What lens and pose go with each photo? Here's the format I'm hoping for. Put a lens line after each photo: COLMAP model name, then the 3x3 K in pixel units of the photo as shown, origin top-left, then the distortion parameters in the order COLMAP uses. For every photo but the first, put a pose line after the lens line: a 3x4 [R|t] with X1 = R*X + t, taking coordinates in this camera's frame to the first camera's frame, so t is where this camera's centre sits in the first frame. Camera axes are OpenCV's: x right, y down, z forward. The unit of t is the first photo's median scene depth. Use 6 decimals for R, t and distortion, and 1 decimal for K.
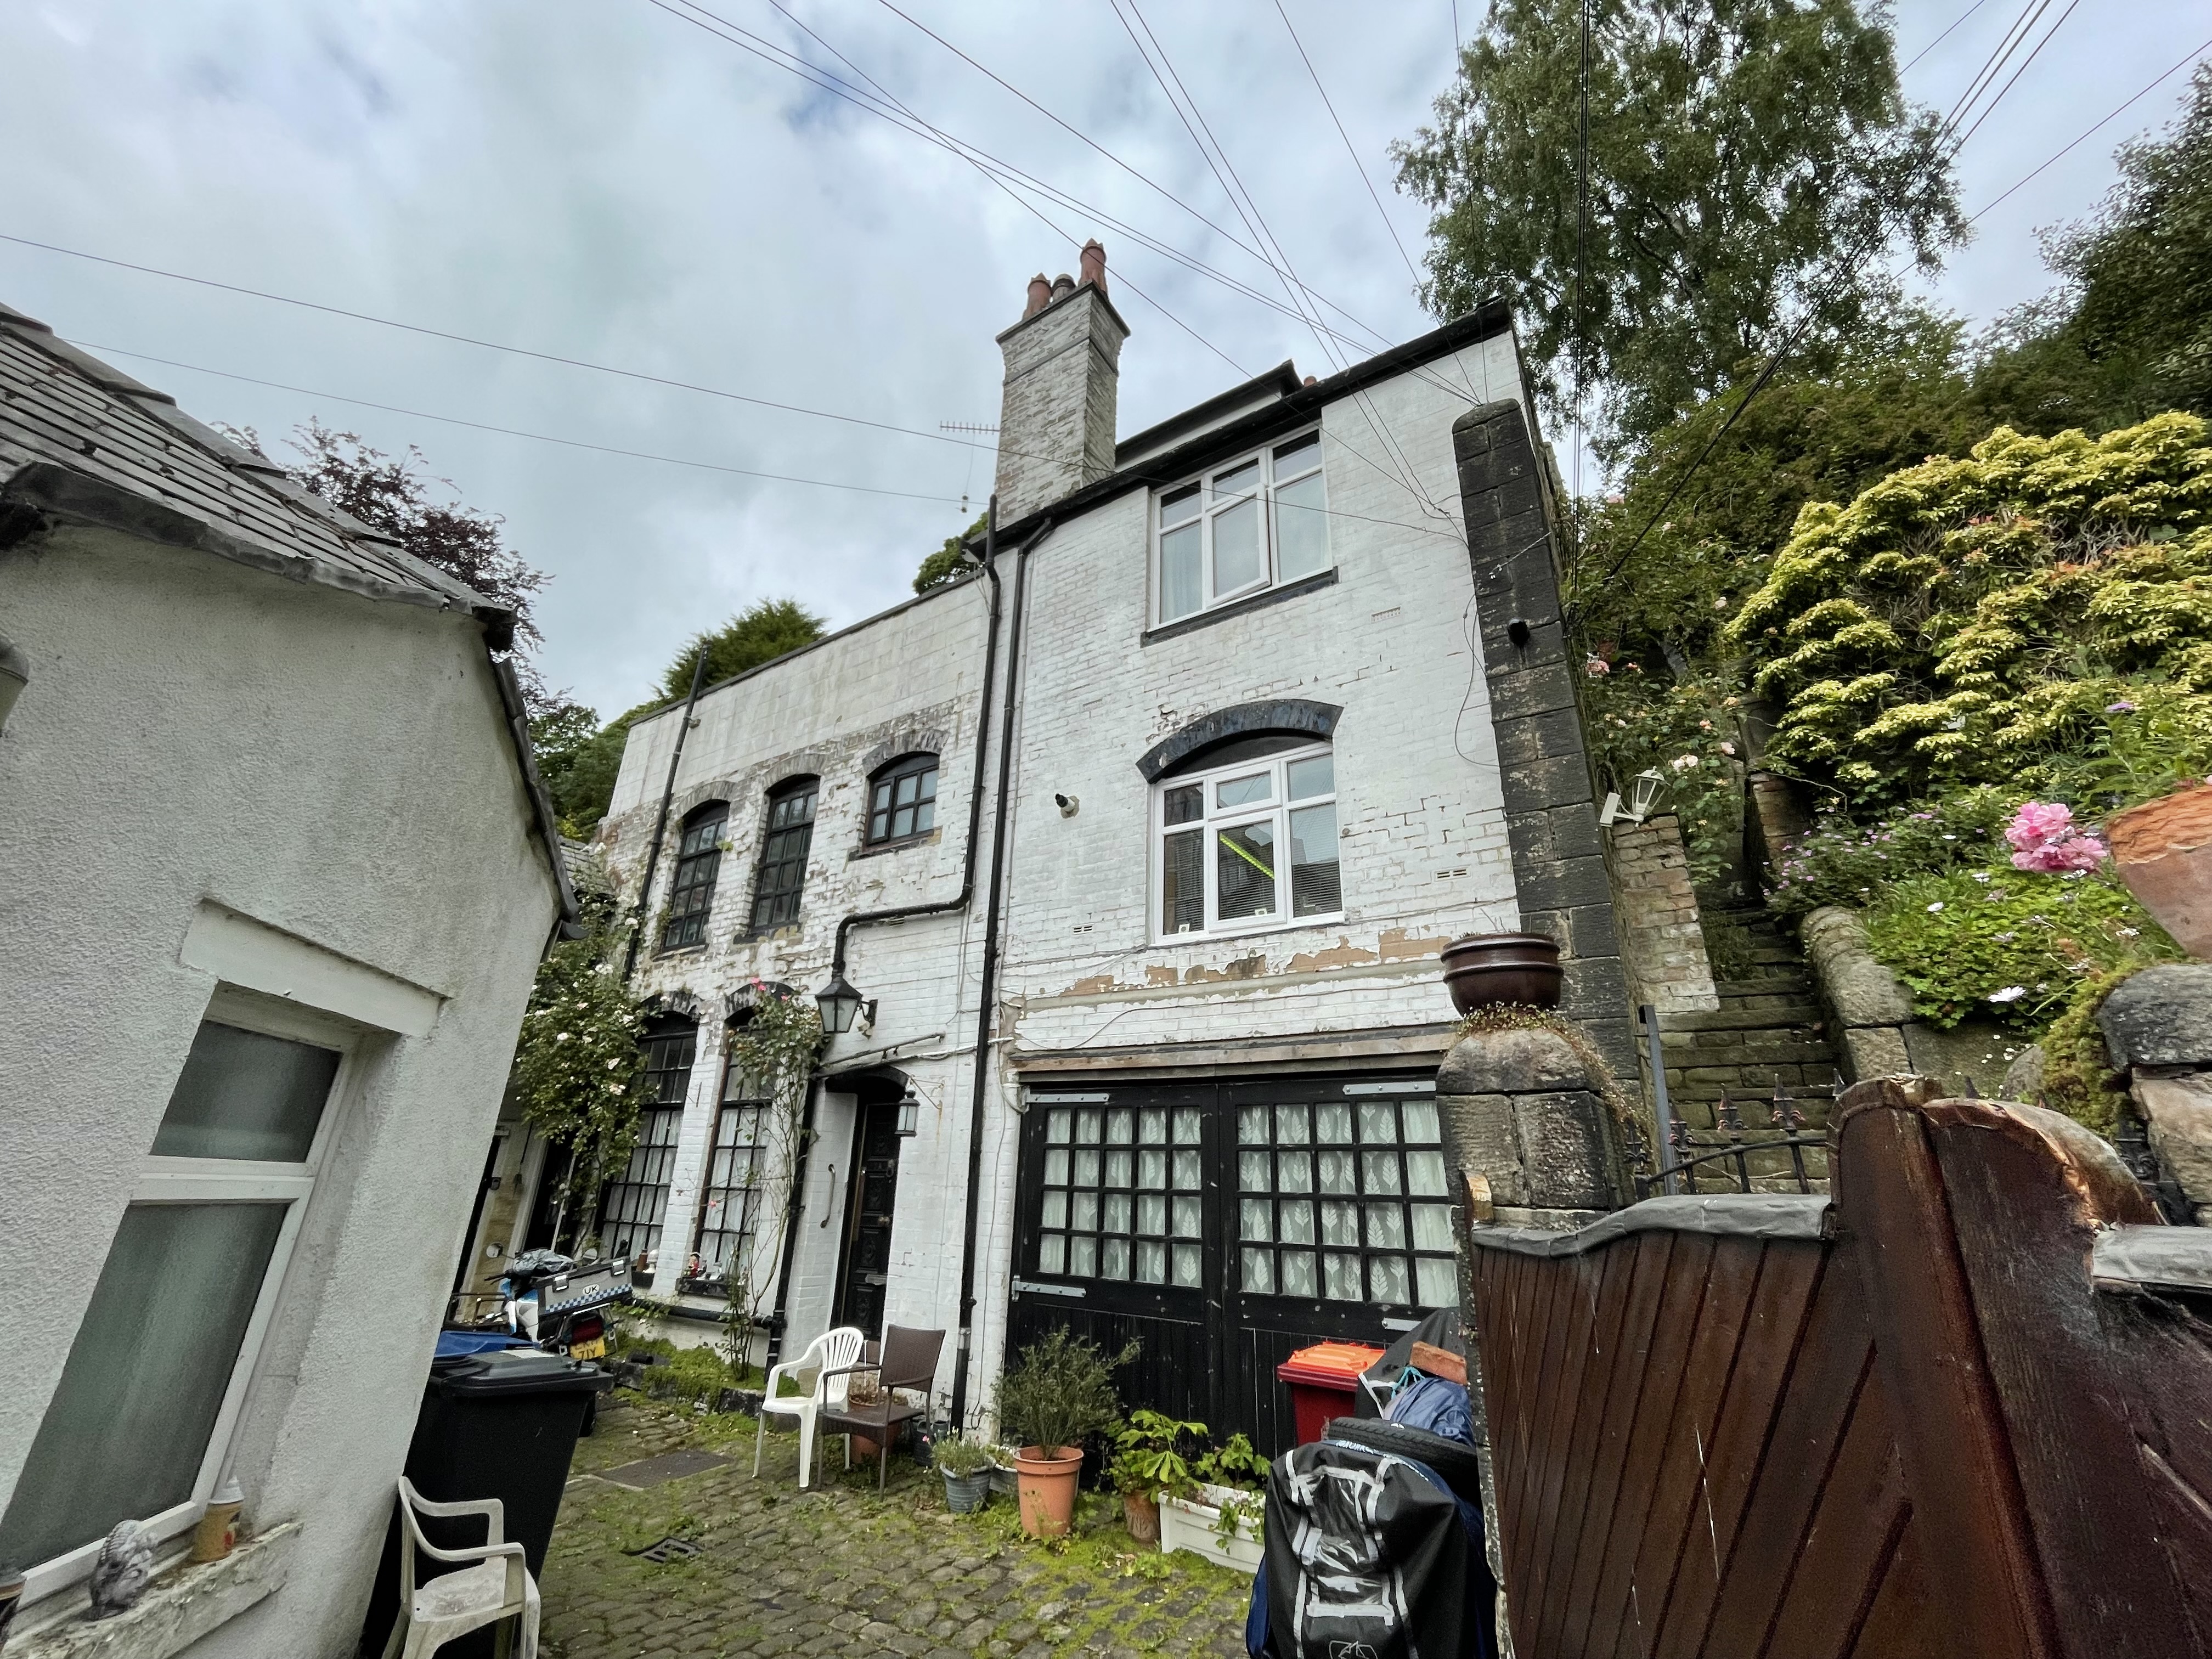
lens RADIAL K [[895.1, 0, 1107.7], [0, 895.1, 829.5], [0, 0, 1]] dist [-0.007438, 0.000022]
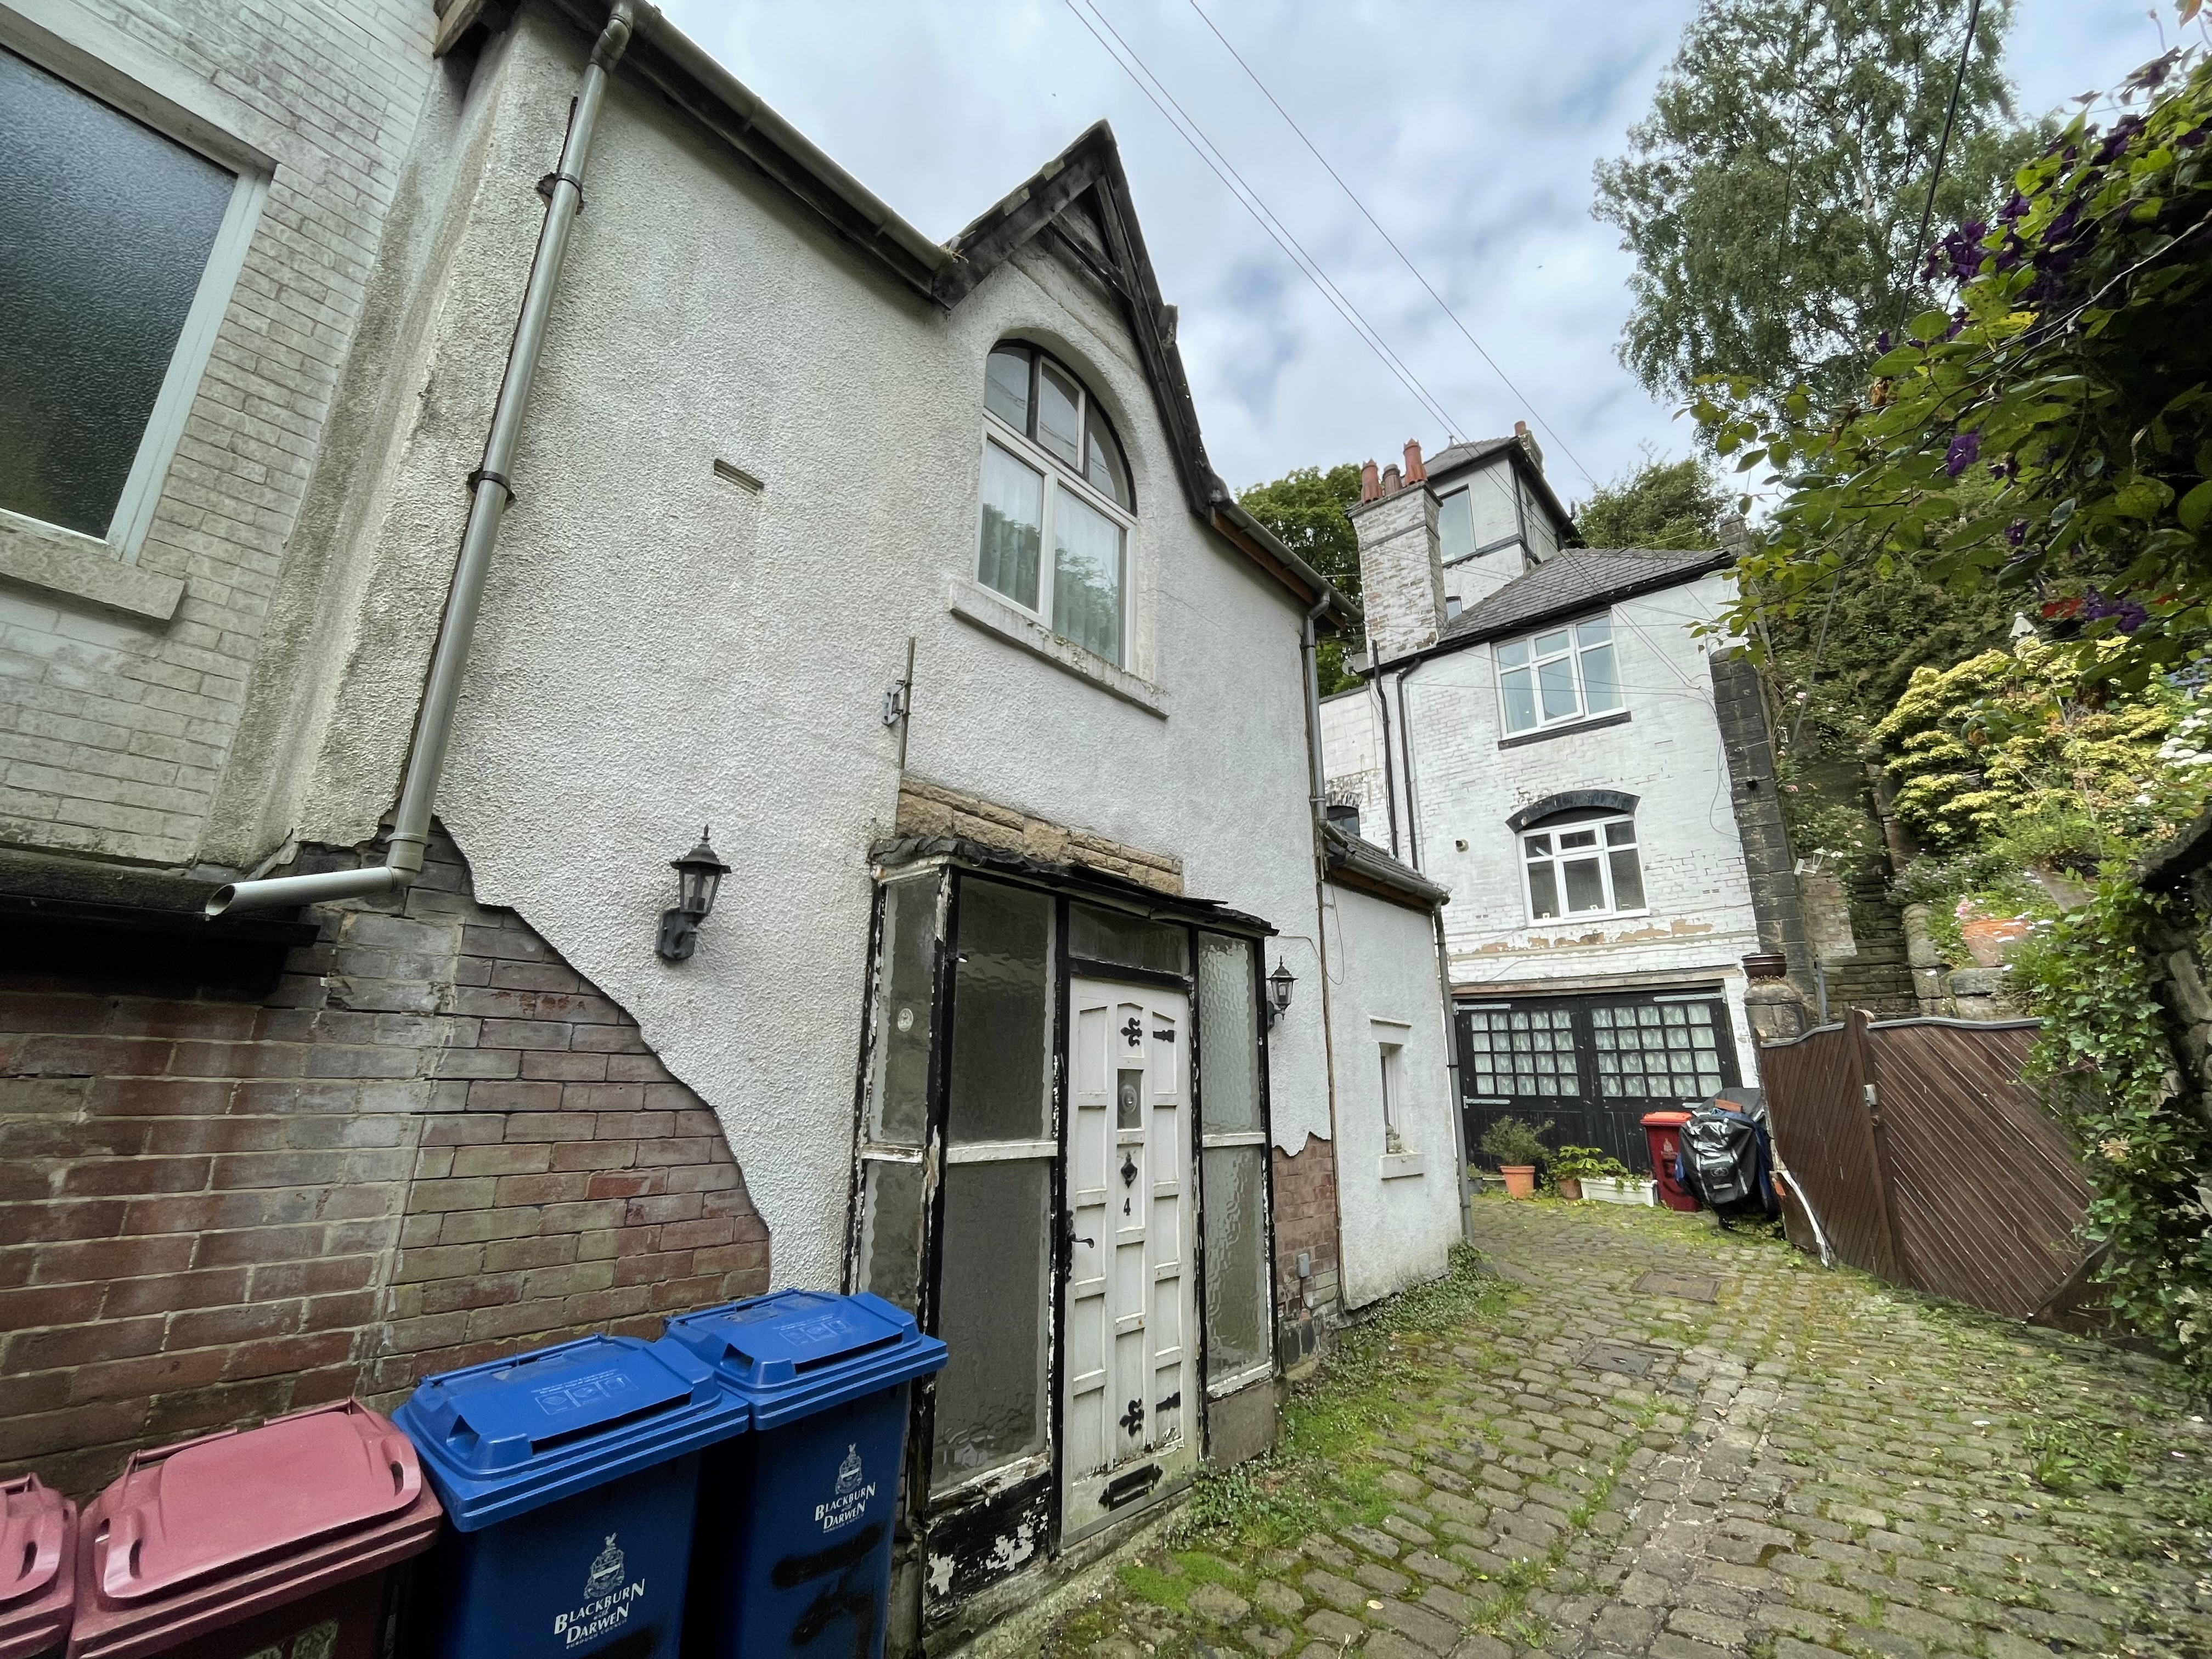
lens RADIAL K [[895.1, 0, 1107.0], [0, 895.1, 829.4], [0, 0, 1]] dist [-0.007438, 0.000022]
pose [[0.989215, -0.057091, -0.134888, -0.648549], [0.070556, 0.992756, 0.097245, -0.364276], [0.128359, -0.105713, 0.986077, -1.080590]]
